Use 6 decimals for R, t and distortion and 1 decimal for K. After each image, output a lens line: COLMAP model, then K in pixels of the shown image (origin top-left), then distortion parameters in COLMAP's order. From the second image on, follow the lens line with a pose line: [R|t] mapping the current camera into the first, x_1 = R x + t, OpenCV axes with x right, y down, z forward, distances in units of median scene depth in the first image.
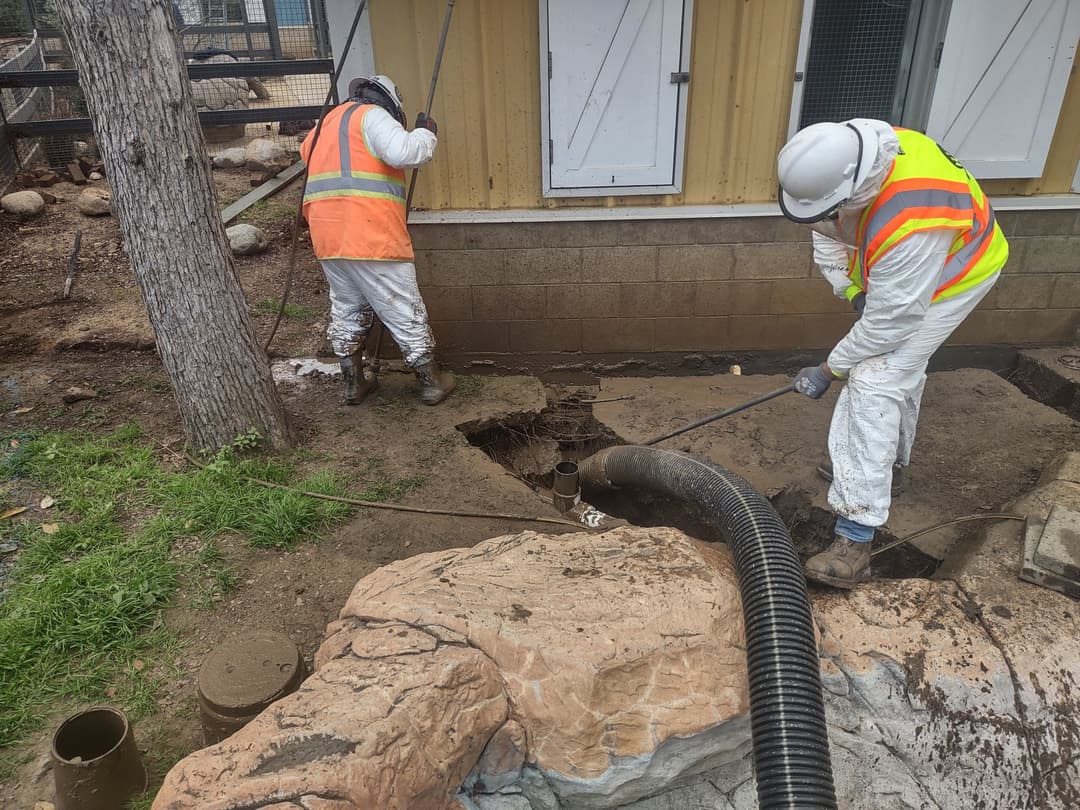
lens RADIAL K [[809.3, 0, 536.7], [0, 809.3, 406.4], [0, 0, 1]] dist [0.028805, -0.019962]
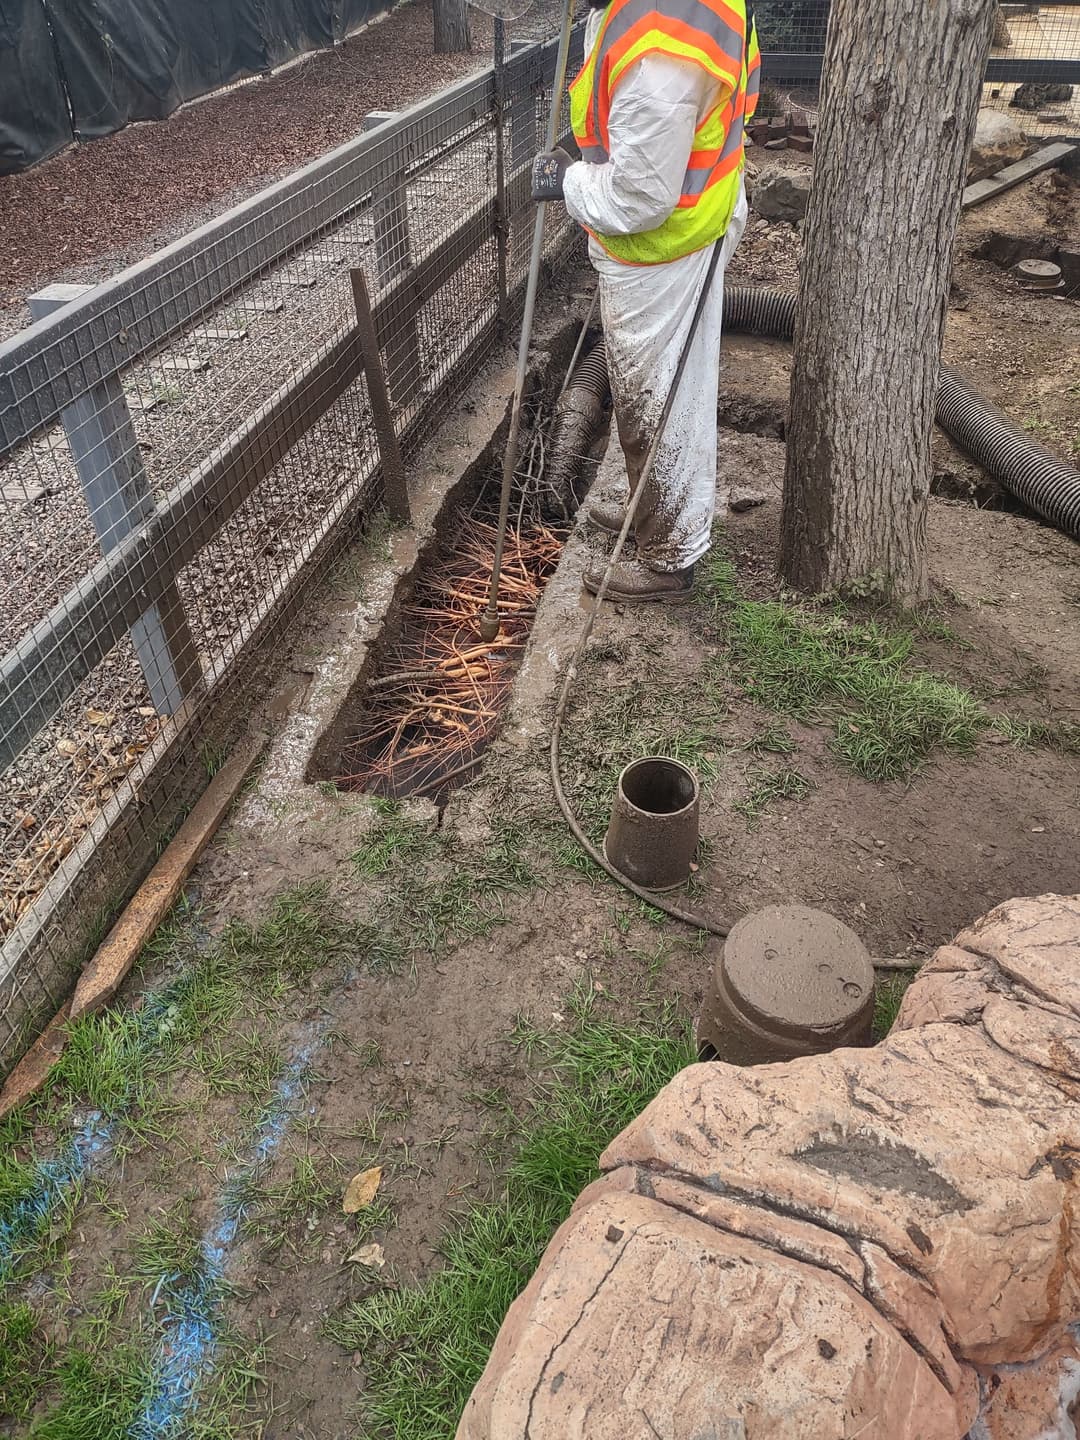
lens RADIAL K [[1079.0, 0, 545.9], [0, 1079.0, 715.8], [0, 0, 1]] dist [0.028805, -0.019962]
pose [[0.808682, 0.368280, -0.458697, -0.207005], [-0.277147, 0.926336, 0.255131, -0.022928], [0.518867, -0.079193, 0.851179, 0.174821]]
